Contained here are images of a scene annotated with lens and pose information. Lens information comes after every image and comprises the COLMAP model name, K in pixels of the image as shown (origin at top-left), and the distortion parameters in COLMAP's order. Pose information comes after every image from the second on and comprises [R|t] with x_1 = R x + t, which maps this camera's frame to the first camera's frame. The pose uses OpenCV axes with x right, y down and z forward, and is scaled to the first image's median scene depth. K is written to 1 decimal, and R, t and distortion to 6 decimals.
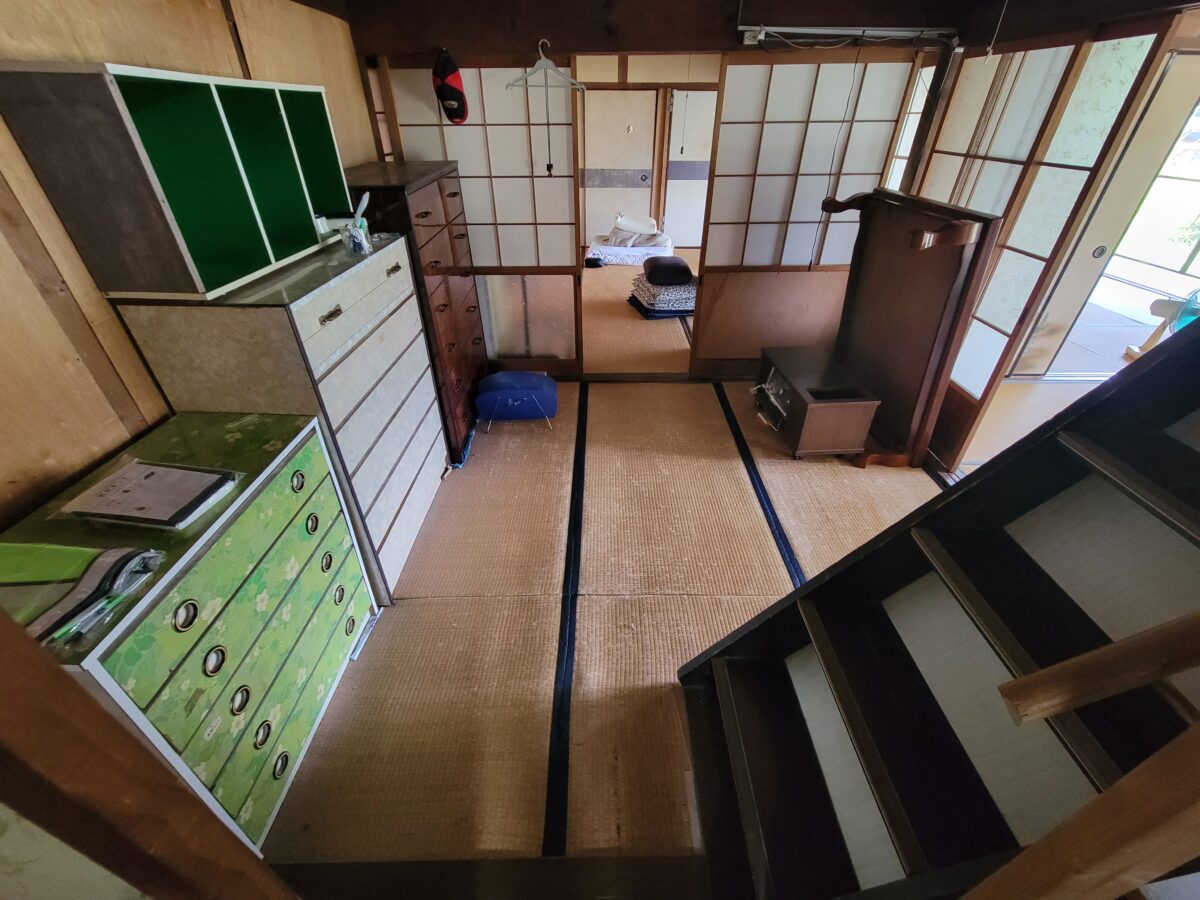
lens RADIAL K [[491.9, 0, 596.5], [0, 491.9, 445.7], [0, 0, 1]] dist [0.006549, 0.000345]
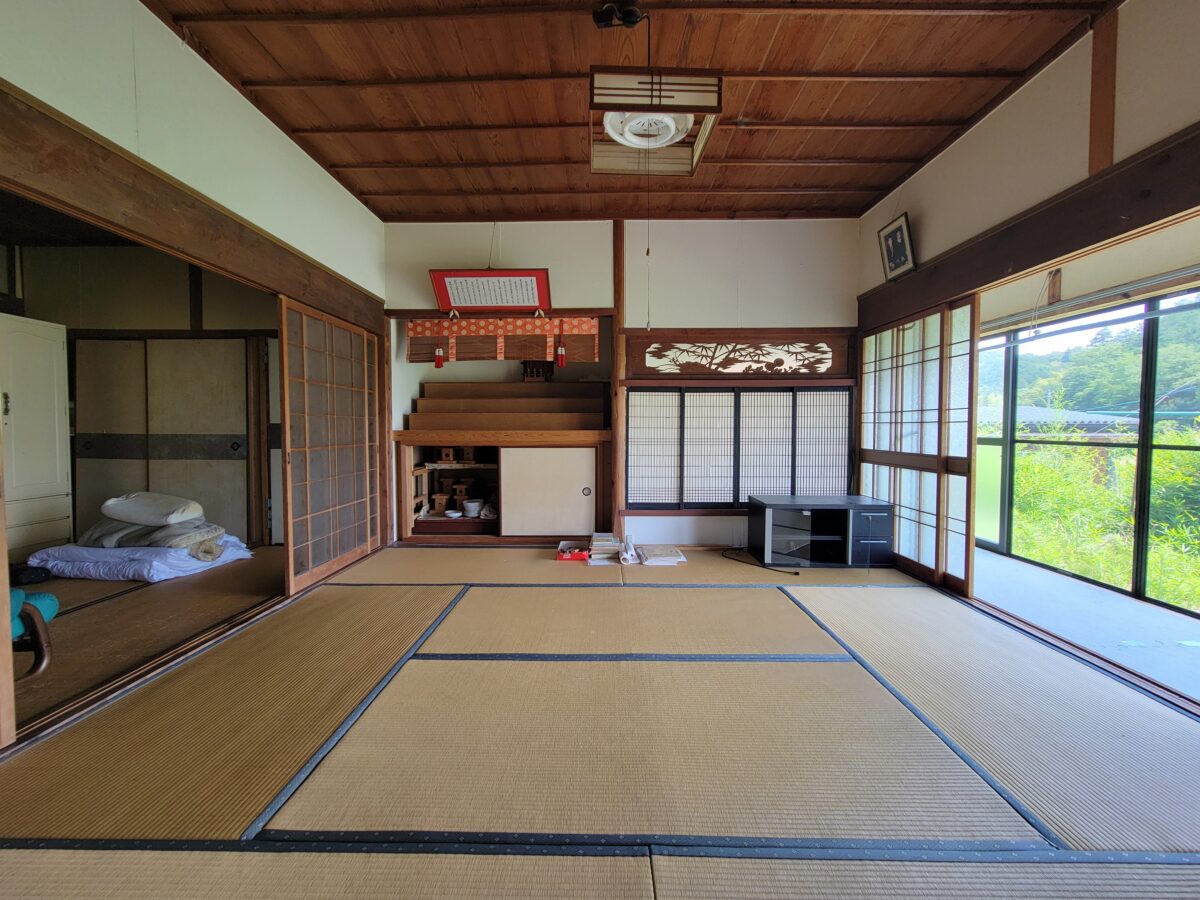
lens RADIAL K [[491.9, 0, 600.2], [0, 491.9, 445.0], [0, 0, 1]] dist [0.006549, 0.000345]
pose [[0.999939, 0.000635, -0.011029, 0.633947], [-0.006388, 0.847733, -0.530385, -0.210304], [0.009012, 0.530424, 0.847685, 0.473329]]
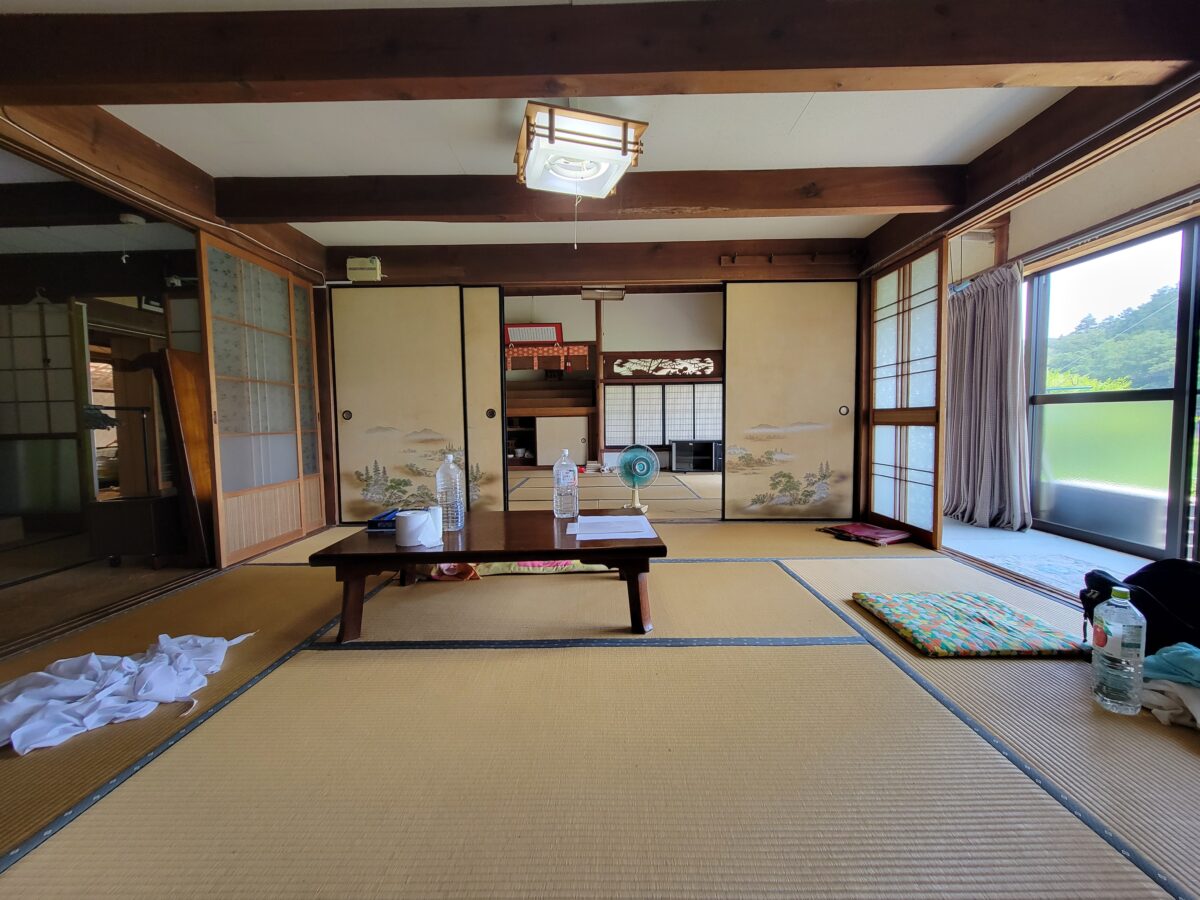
lens RADIAL K [[491.9, 0, 600.0], [0, 491.9, 450.3], [0, 0, 1]] dist [0.006549, 0.000345]
pose [[0.999870, -0.013986, -0.008039, 0.661431], [0.007943, 0.860561, -0.509286, 0.166402], [0.014041, 0.509156, 0.860560, -0.009764]]
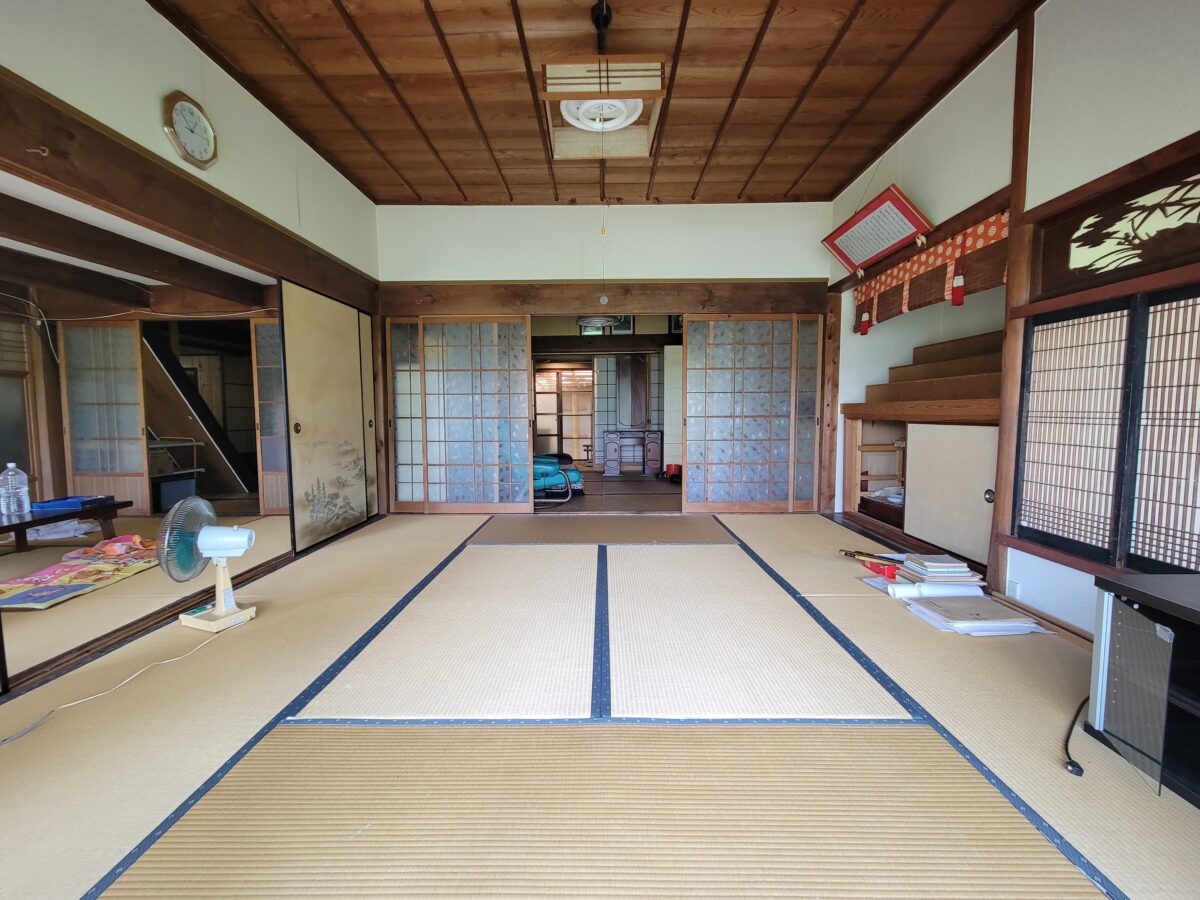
lens RADIAL K [[491.9, 0, 595.6], [0, 491.9, 446.6], [0, 0, 1]] dist [0.006549, 0.000345]
pose [[-0.013112, 0.072794, -0.997261, 1.065388], [-0.554715, 0.829272, 0.067825, -0.403807], [0.831937, 0.554084, 0.029507, 0.782405]]
